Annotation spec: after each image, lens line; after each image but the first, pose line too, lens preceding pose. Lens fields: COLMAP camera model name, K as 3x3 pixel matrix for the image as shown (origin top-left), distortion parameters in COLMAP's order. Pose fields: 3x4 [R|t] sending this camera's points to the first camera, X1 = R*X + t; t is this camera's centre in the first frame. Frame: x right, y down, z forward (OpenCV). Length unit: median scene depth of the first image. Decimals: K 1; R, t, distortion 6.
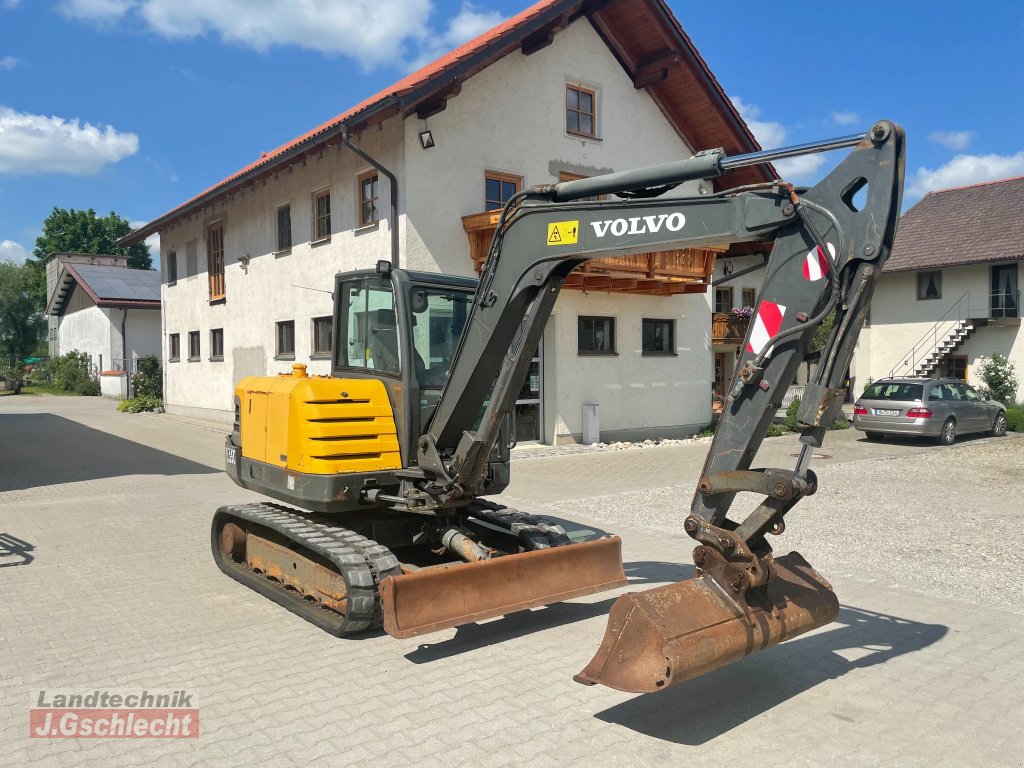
lens RADIAL K [[783.4, 0, 516.6], [0, 783.4, 380.3], [0, 0, 1]] dist [0.091075, -0.119578]
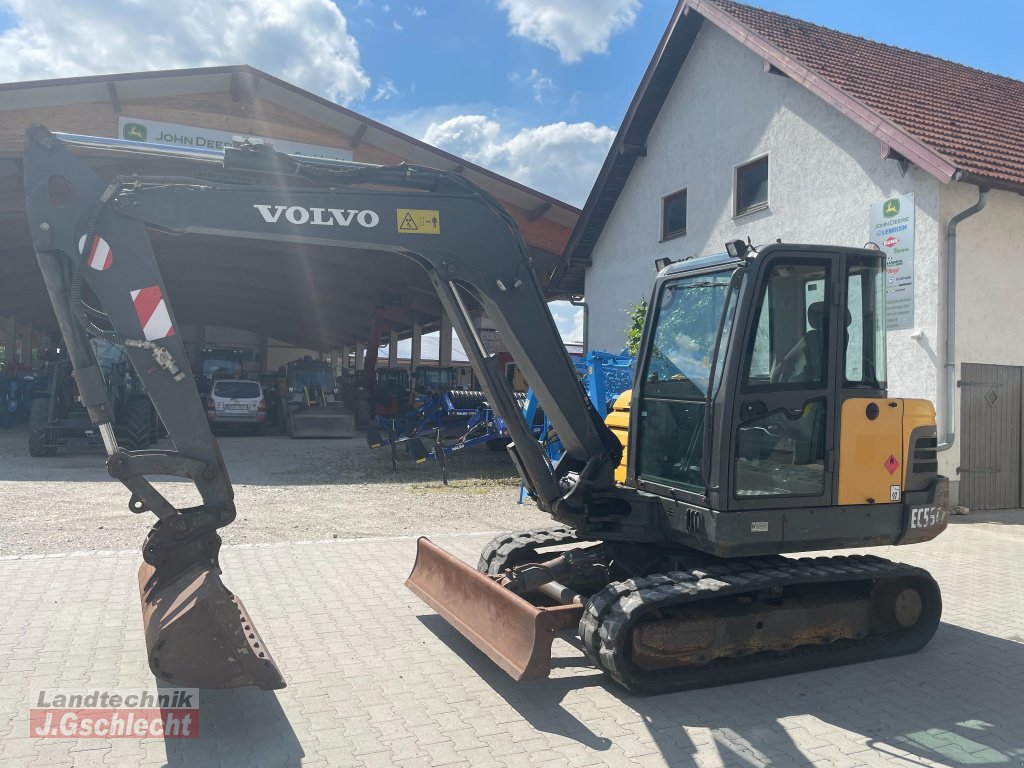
lens RADIAL K [[783.4, 0, 516.6], [0, 783.4, 380.3], [0, 0, 1]] dist [0.091075, -0.119578]
pose [[-0.260813, -0.024769, -0.965072, 0.815680], [-0.042333, 0.999003, -0.014199, 0.009353], [0.964461, 0.037151, -0.261601, 1.178791]]
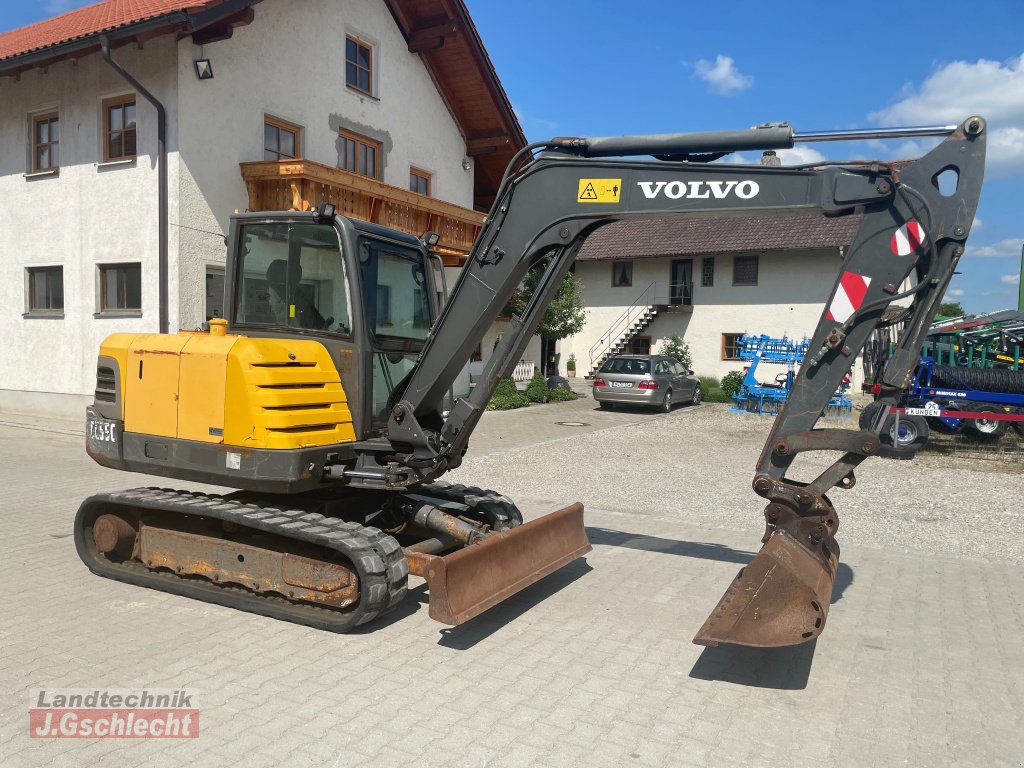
lens RADIAL K [[781.8, 0, 508.5], [0, 781.8, 384.4], [0, 0, 1]] dist [0.094993, -0.127984]
pose [[0.922220, 0.003261, 0.386652, -0.350350], [-0.017985, 0.999244, 0.034471, 0.015464], [-0.386247, -0.038744, 0.921581, 0.123223]]
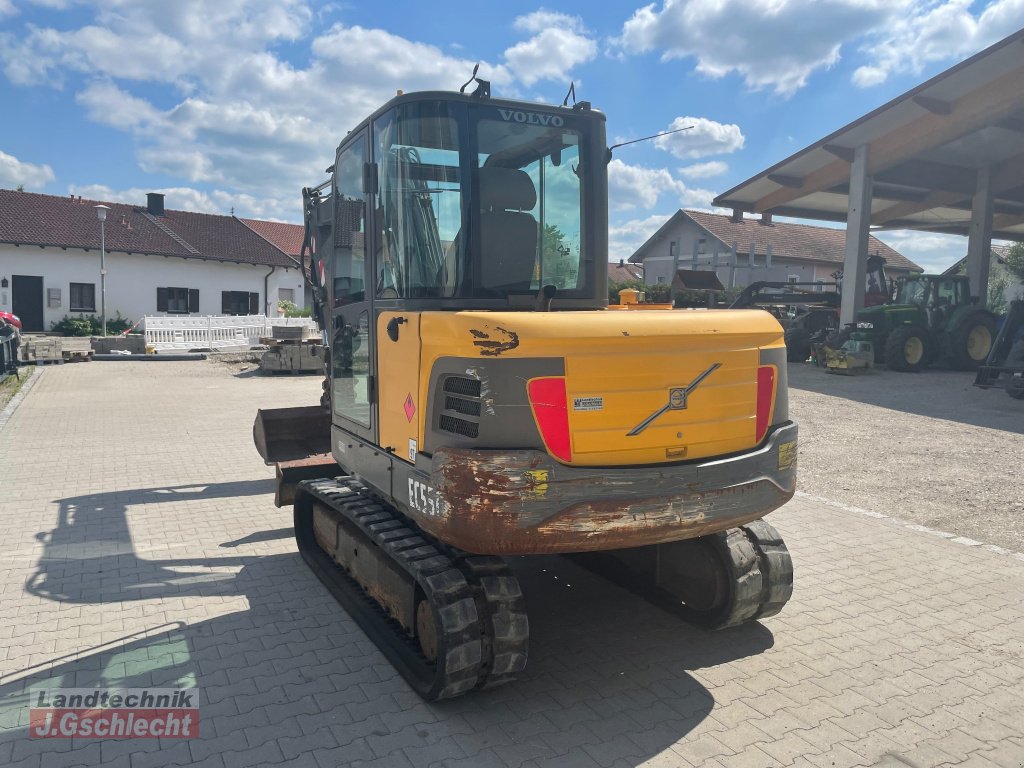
lens RADIAL K [[772.2, 0, 502.2], [0, 772.2, 374.0], [0, 0, 1]] dist [0.089125, -0.119193]
pose [[-0.977349, -0.042886, 0.207244, -0.346476], [-0.022351, 0.994693, 0.100429, -0.013664], [-0.210451, 0.093522, -0.973121, 1.916779]]
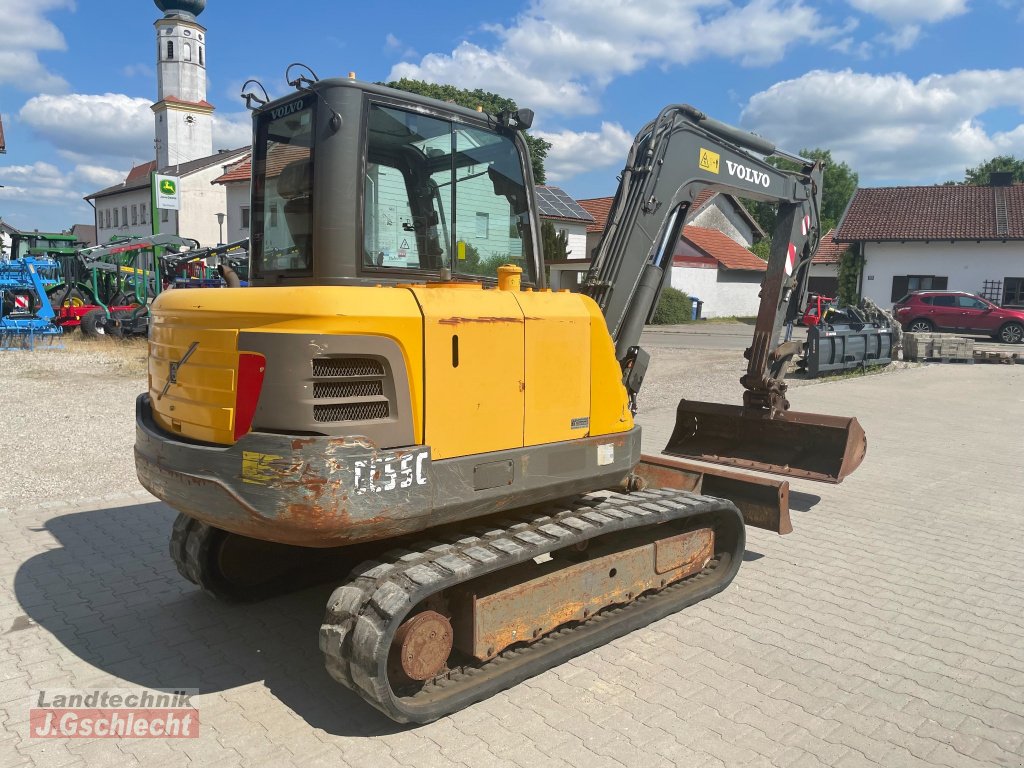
lens RADIAL K [[772.2, 0, 502.2], [0, 772.2, 374.0], [0, 0, 1]] dist [0.089125, -0.119193]
pose [[-0.047497, -0.116895, 0.992008, -0.925177], [-0.002654, 0.993140, 0.116901, -0.008829], [-0.998868, 0.002919, -0.047482, 1.145768]]
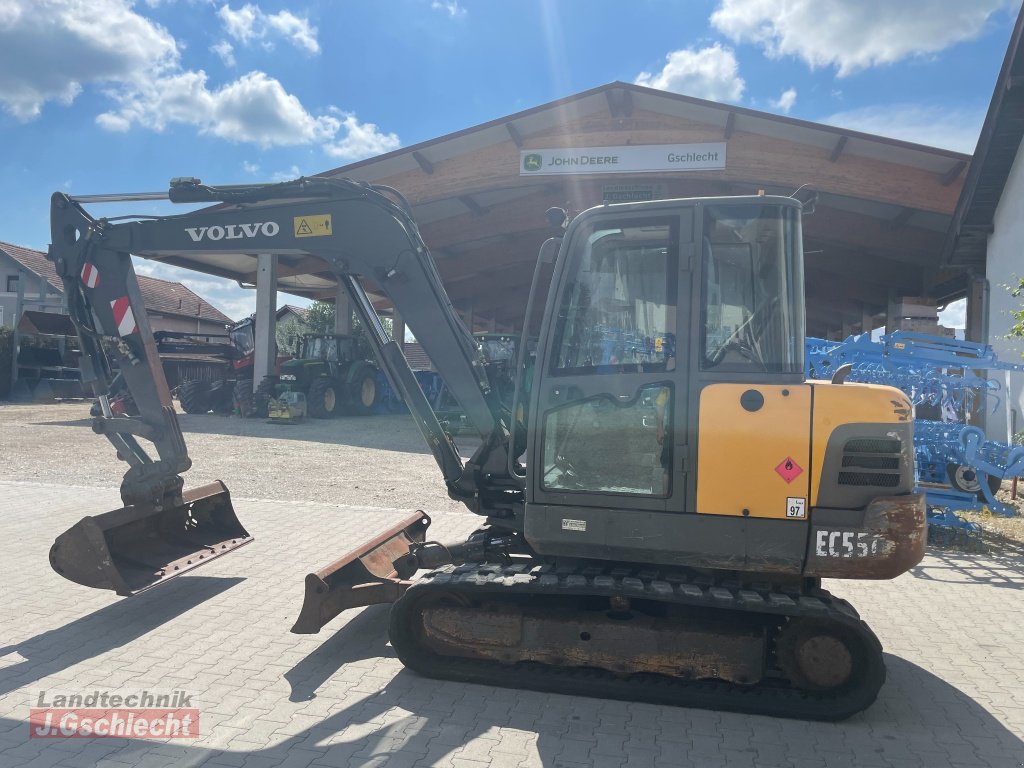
lens RADIAL K [[781.8, 0, 508.5], [0, 781.8, 384.4], [0, 0, 1]] dist [0.094993, -0.127984]
pose [[-0.777478, -0.021796, -0.628532, 0.467366], [-0.044599, 0.998794, 0.020533, -0.004137], [0.627327, 0.043996, -0.777512, 1.731699]]
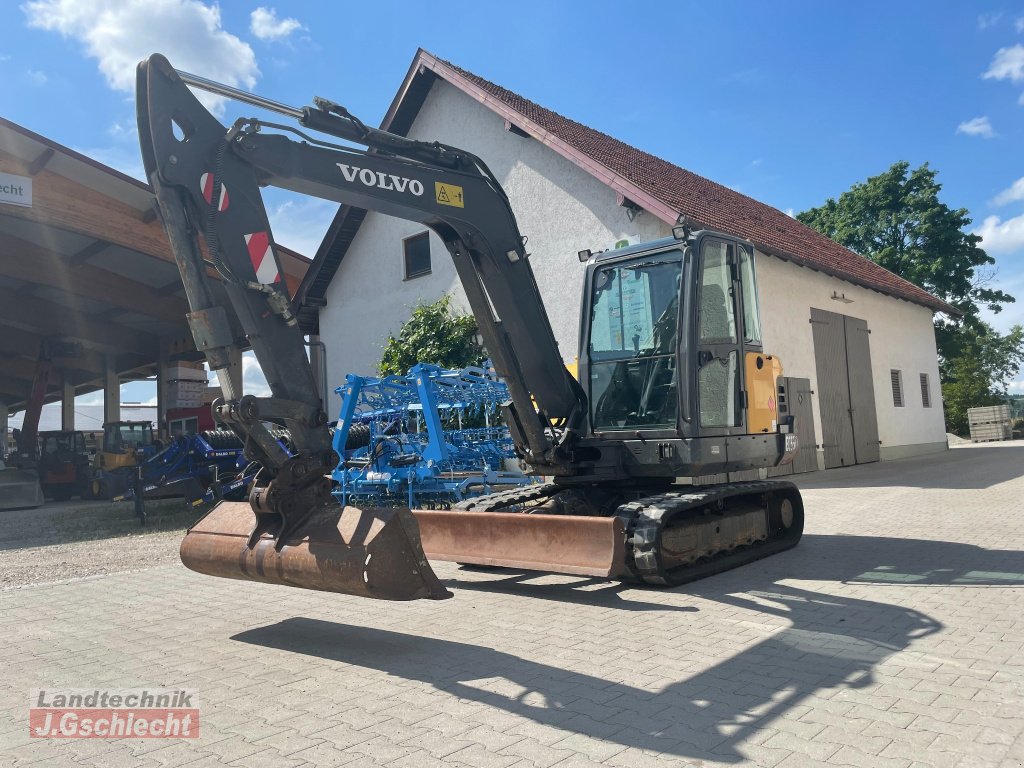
lens RADIAL K [[781.8, 0, 508.5], [0, 781.8, 384.4], [0, 0, 1]] dist [0.094993, -0.127984]
pose [[0.157239, -0.092062, -0.983260, 0.933356], [0.036168, 0.995514, -0.087425, 0.132852], [0.986898, -0.021816, 0.159864, 0.785501]]
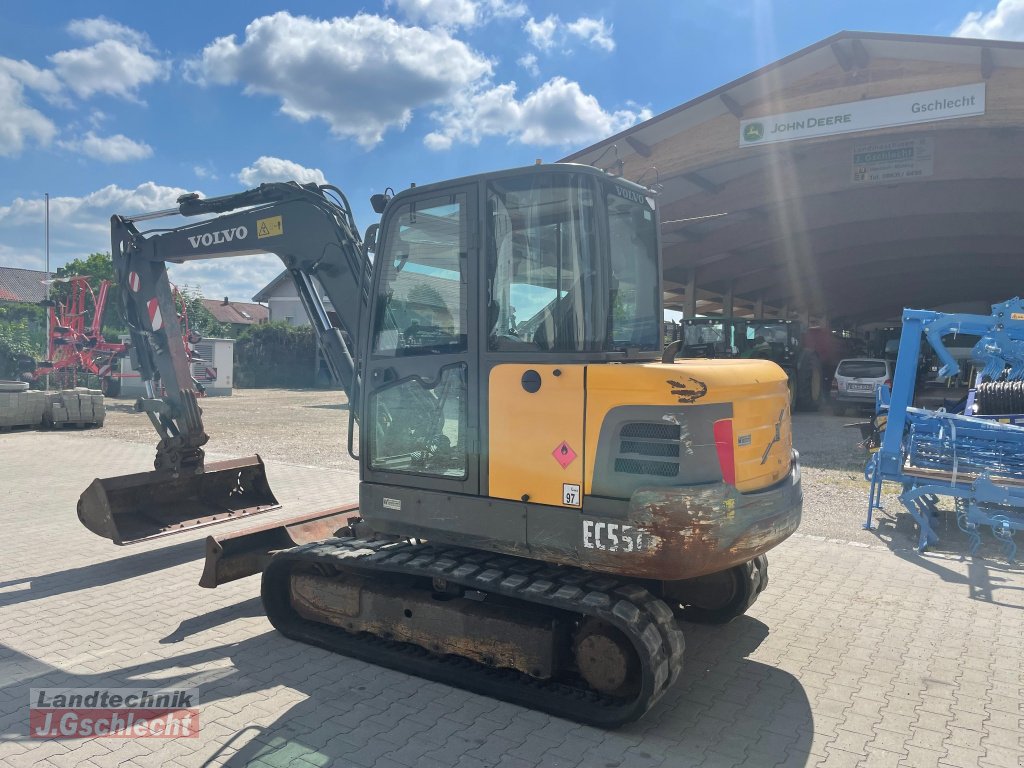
lens RADIAL K [[774.5, 0, 512.0], [0, 774.5, 384.0], [0, 0, 1]] dist [0.102839, -0.143488]
pose [[-0.952581, -0.008572, -0.304165, 0.078969], [-0.024720, 0.998479, 0.049281, -0.014374], [0.303280, 0.054464, -0.951344, 1.939780]]
